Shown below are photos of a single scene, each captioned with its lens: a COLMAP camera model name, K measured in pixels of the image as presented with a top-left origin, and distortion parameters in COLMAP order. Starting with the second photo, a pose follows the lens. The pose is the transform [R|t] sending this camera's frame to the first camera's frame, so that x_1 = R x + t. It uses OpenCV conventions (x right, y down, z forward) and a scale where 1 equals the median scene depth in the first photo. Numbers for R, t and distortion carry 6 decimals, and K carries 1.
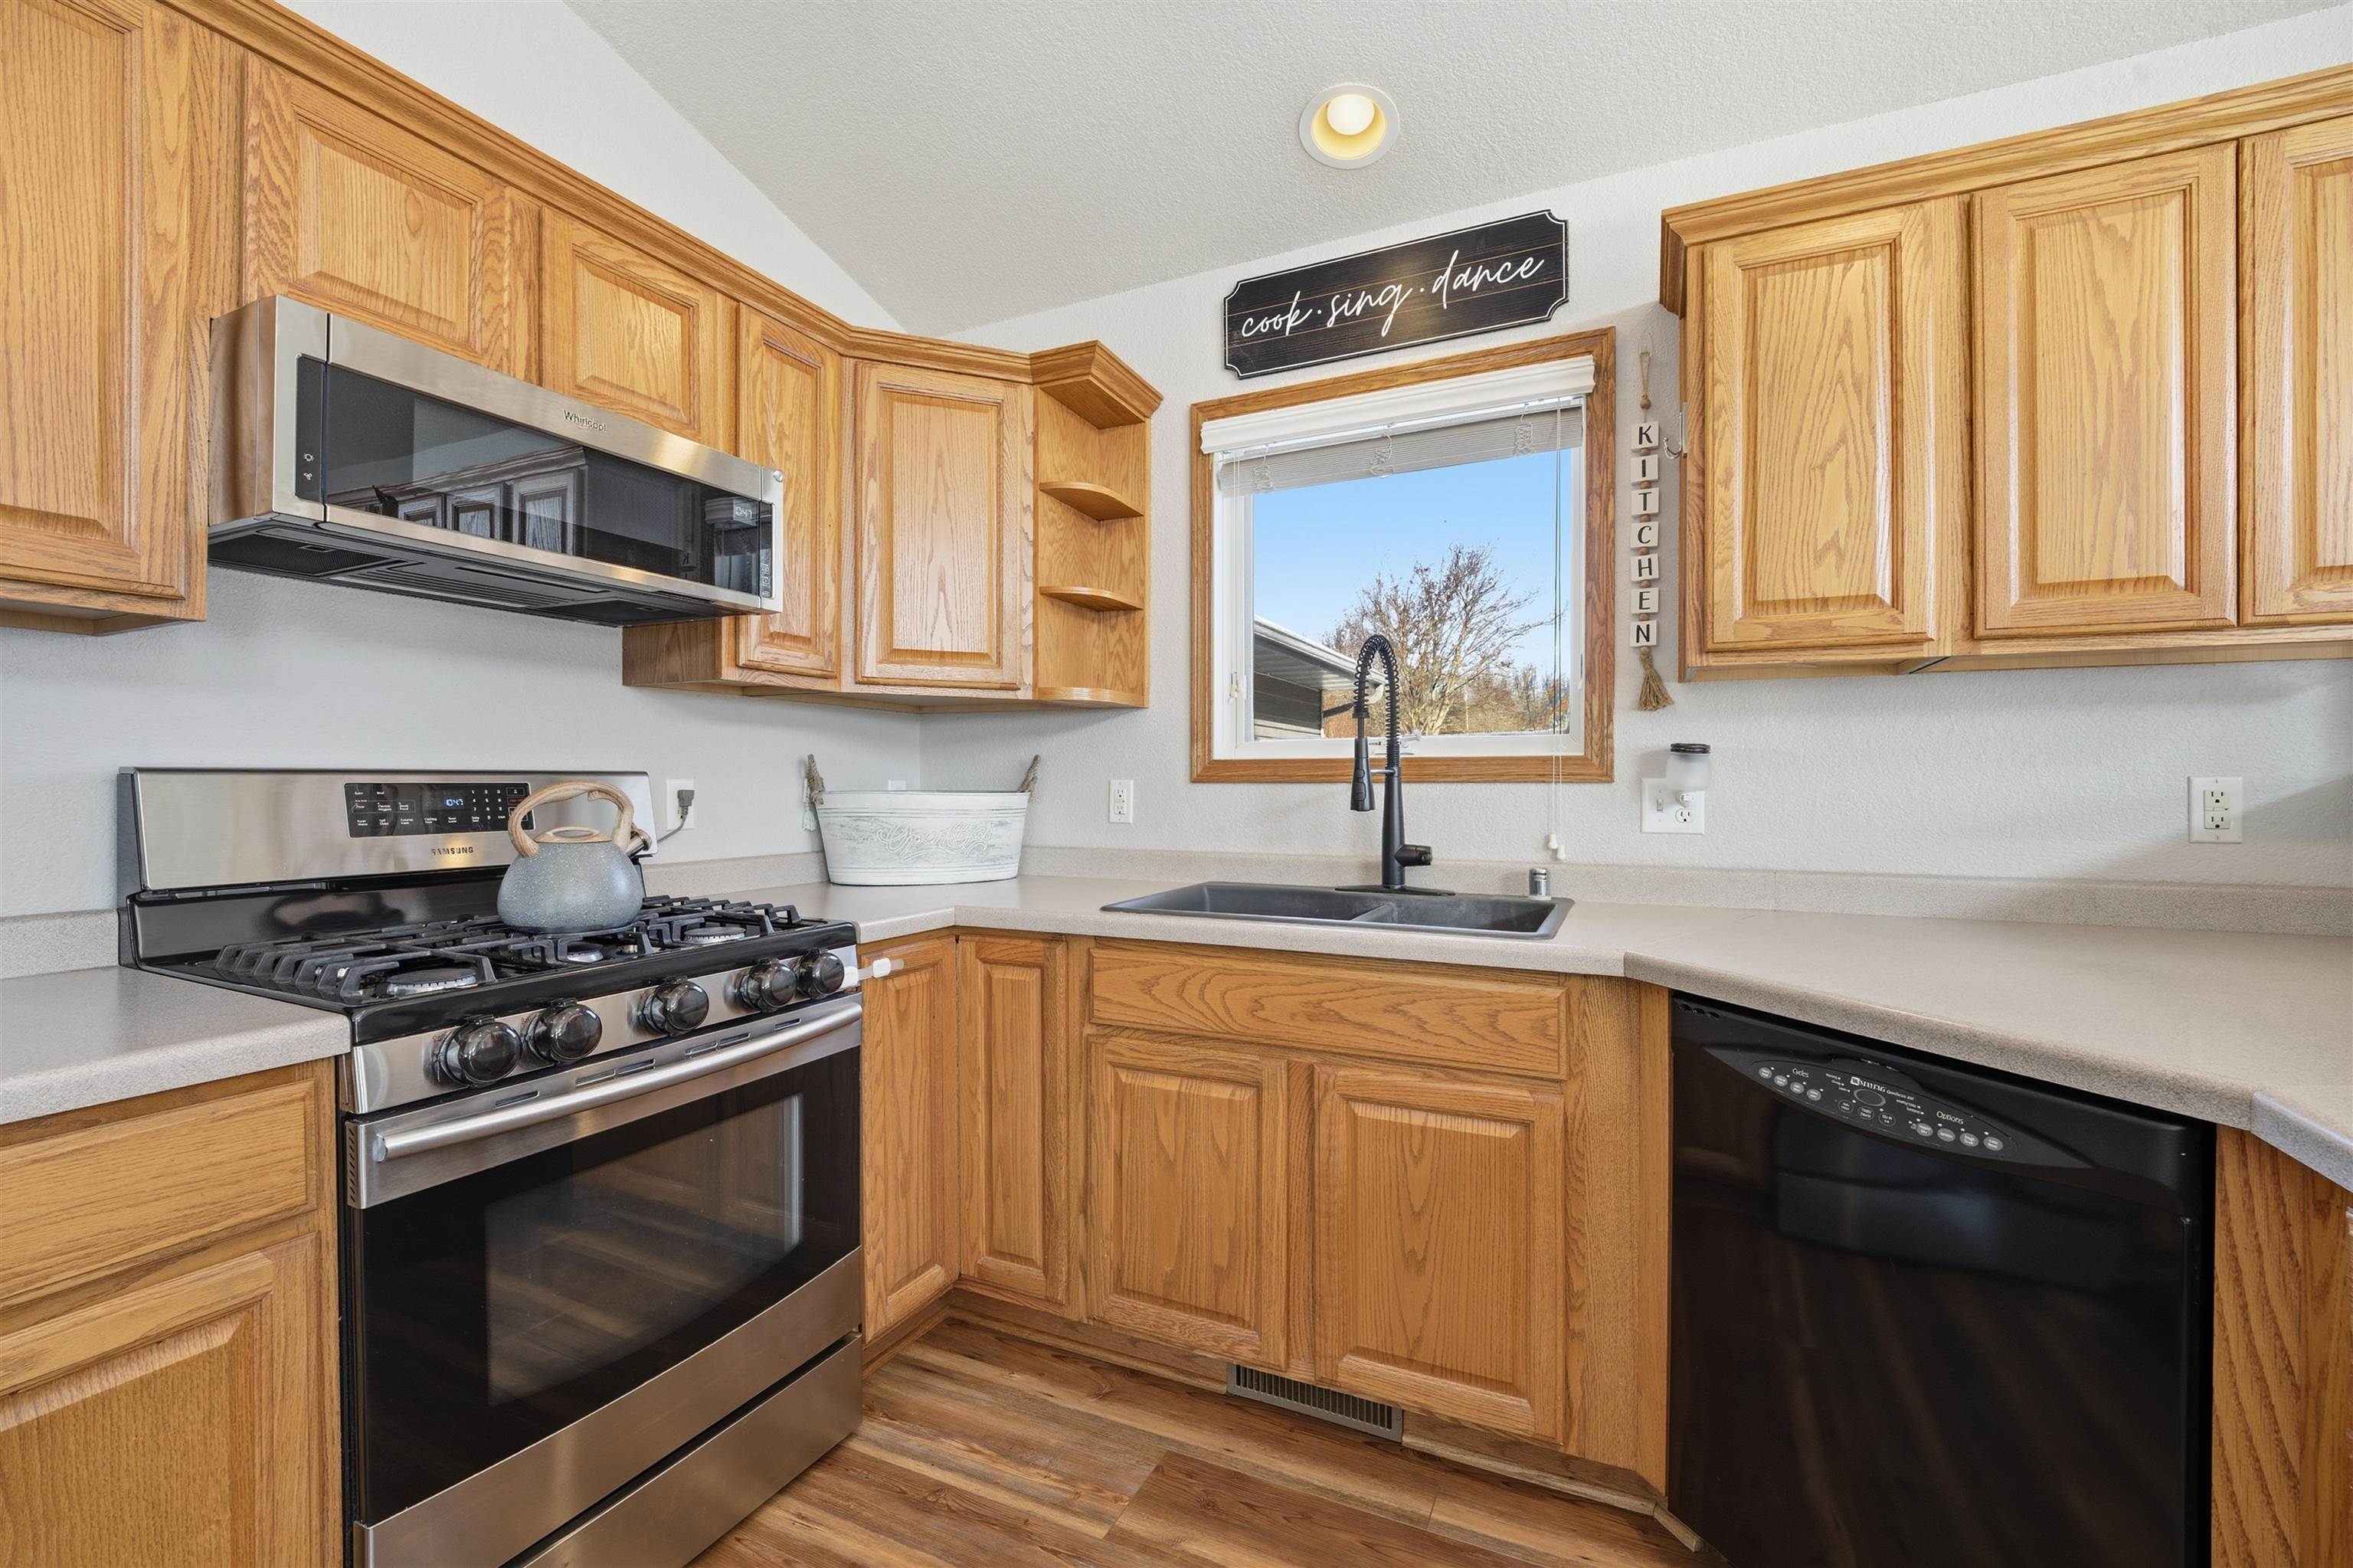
lens RADIAL K [[999.2, 0, 1172.8], [0, 999.2, 785.5], [0, 0, 1]] dist [-0.015594, -0.004525]
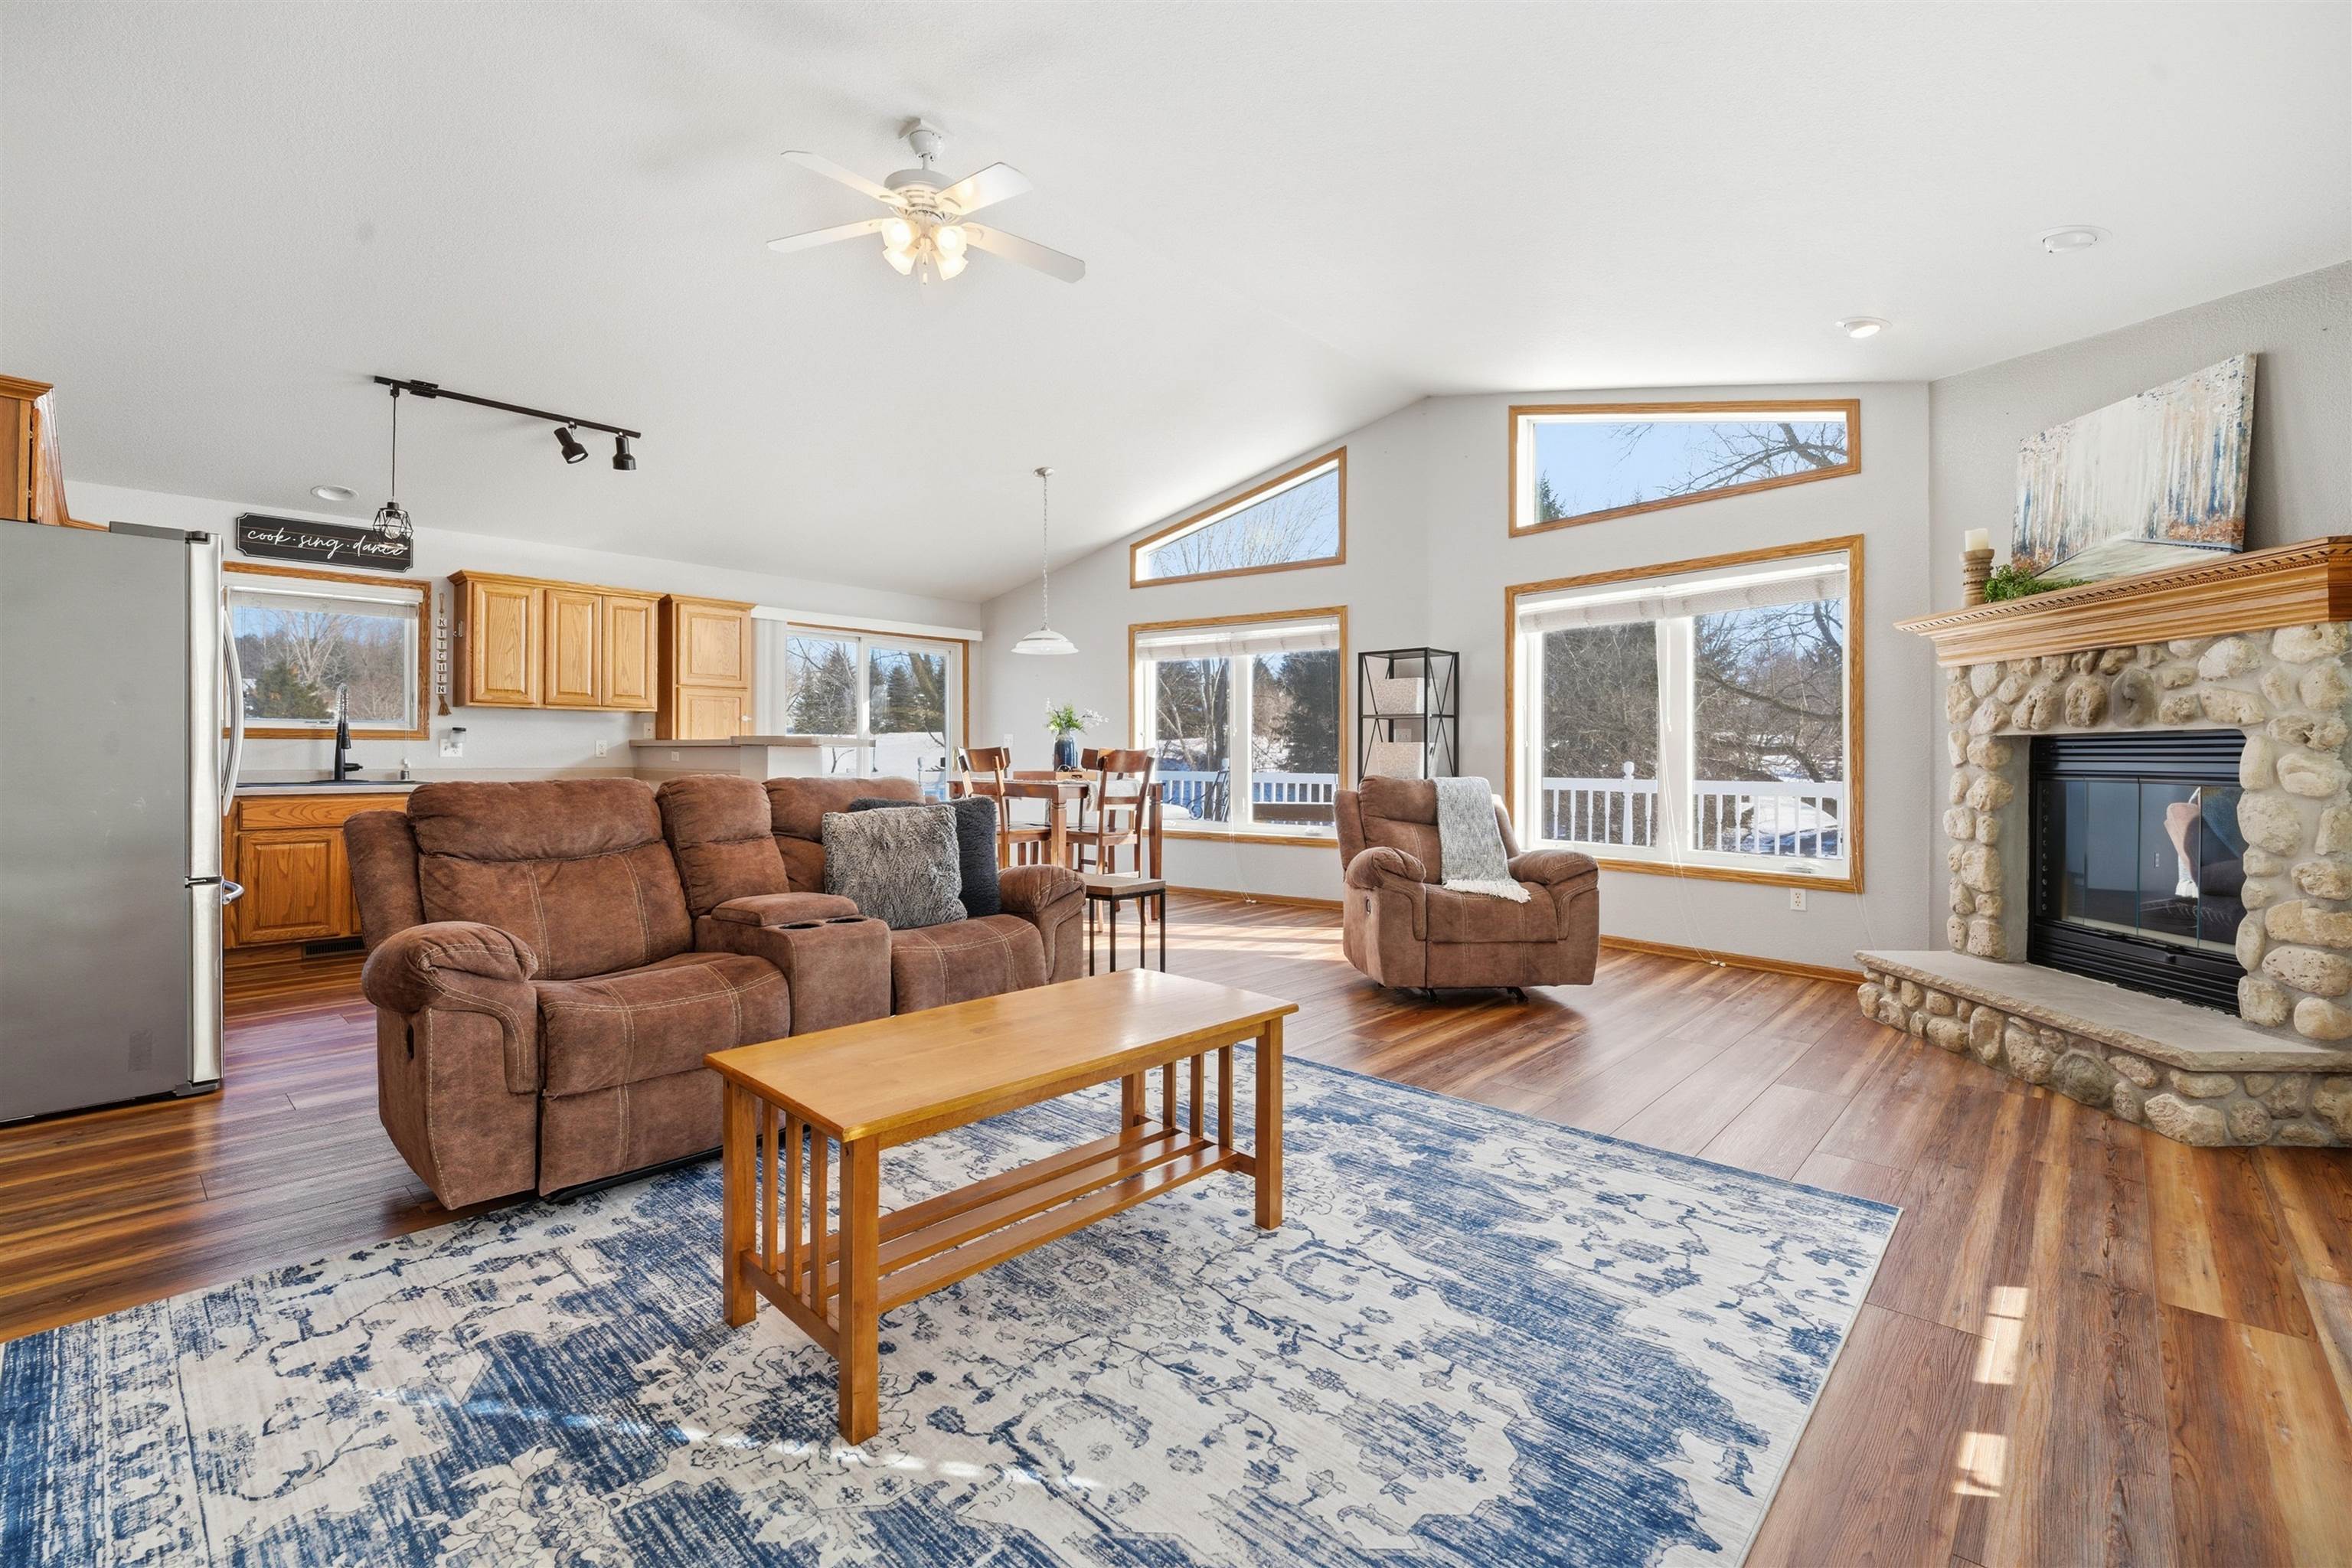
lens RADIAL K [[998.8, 0, 1173.6], [0, 998.8, 760.9], [0, 0, 1]] dist [-0.015594, -0.004525]
pose [[0.294791, -0.004837, 0.955550, -1.777846], [-0.004425, 0.999970, 0.006427, 0.031168], [-0.955552, -0.006123, 0.294760, -2.043117]]
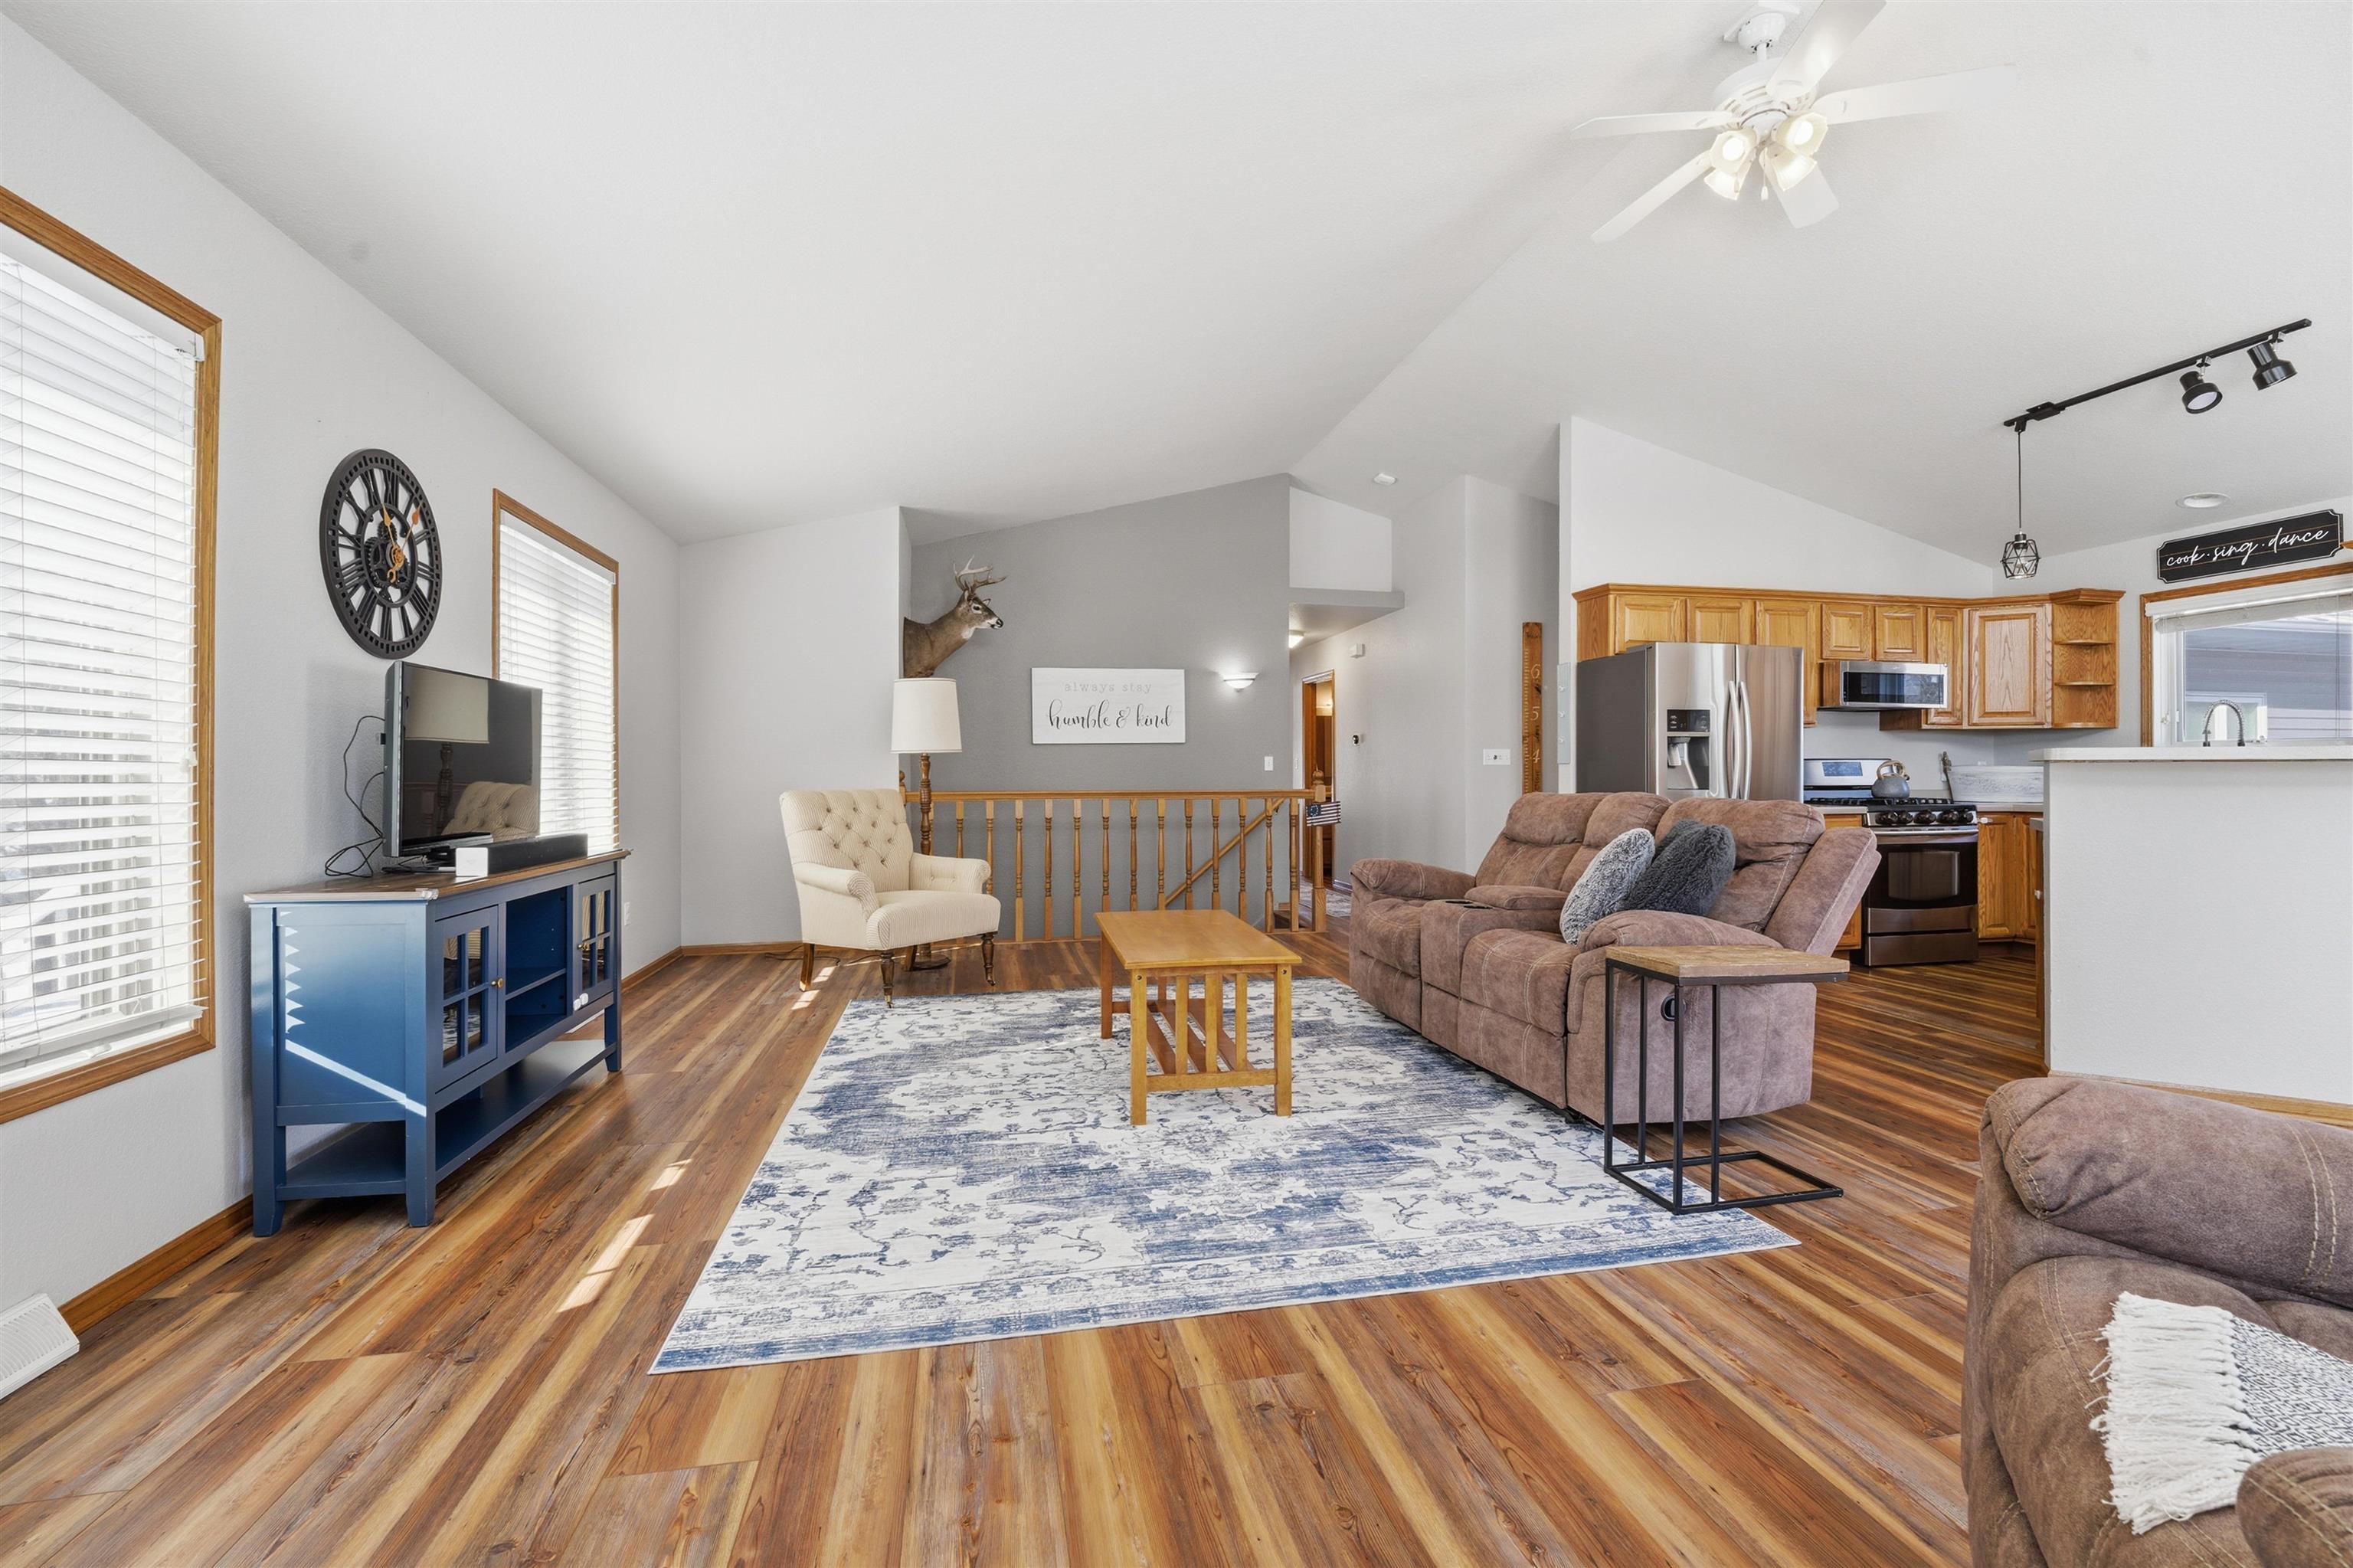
lens RADIAL K [[999.2, 0, 1185.1], [0, 999.2, 769.8], [0, 0, 1]] dist [-0.015594, -0.004525]
pose [[0.617621, 0.000606, -0.786476, 0.552925], [-0.002463, 0.999996, -0.001164, 0.031473], [0.786472, 0.002656, 0.617620, -2.690964]]
